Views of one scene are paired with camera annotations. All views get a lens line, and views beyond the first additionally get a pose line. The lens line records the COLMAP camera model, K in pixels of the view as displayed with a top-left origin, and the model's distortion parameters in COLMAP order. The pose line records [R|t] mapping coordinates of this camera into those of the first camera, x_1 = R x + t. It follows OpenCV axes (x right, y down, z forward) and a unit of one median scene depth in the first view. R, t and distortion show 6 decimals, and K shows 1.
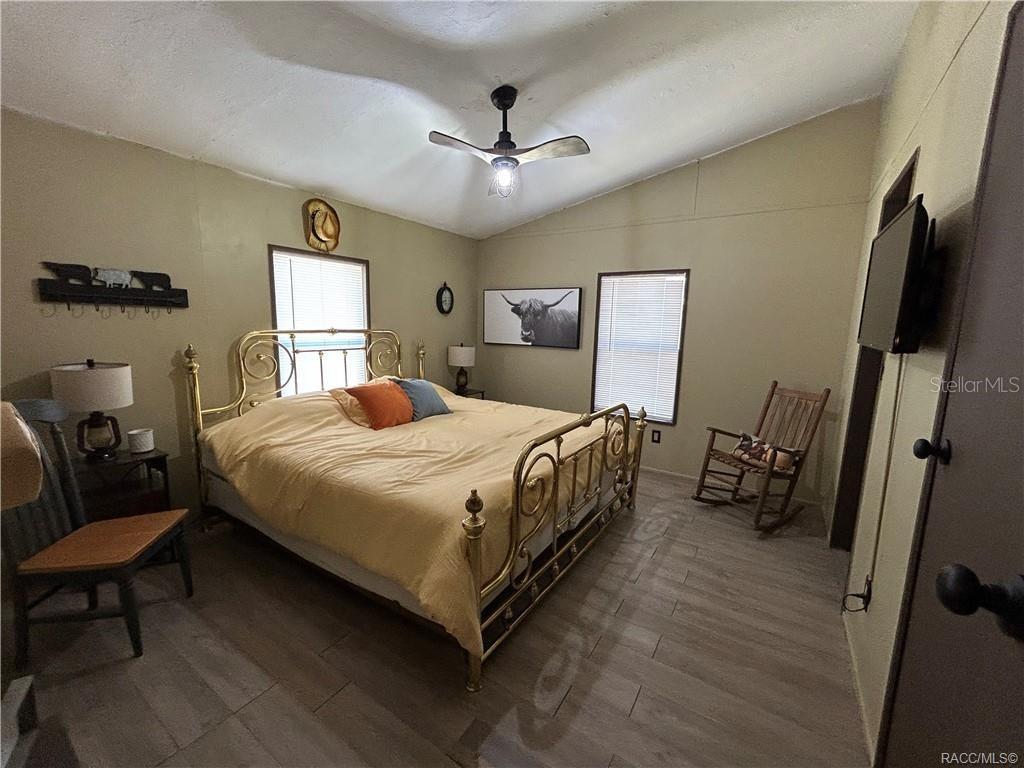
lens RADIAL K [[415.4, 0, 513.0], [0, 415.4, 383.9], [0, 0, 1]] dist [-0.000442, 0.000405]
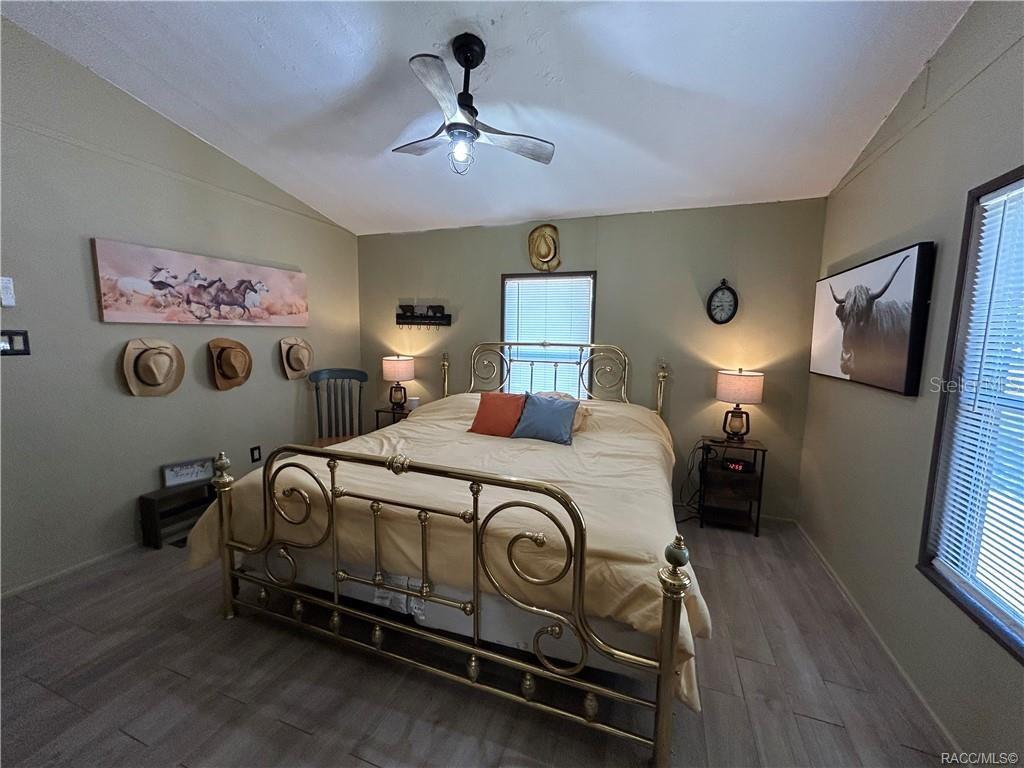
lens RADIAL K [[415.4, 0, 510.2], [0, 415.4, 383.2], [0, 0, 1]] dist [-0.000442, 0.000405]
pose [[0.220890, 0.090094, -0.971129, 0.619924], [-0.157033, 0.986018, 0.055757, -0.077639], [0.962574, 0.140183, 0.231949, 0.718057]]
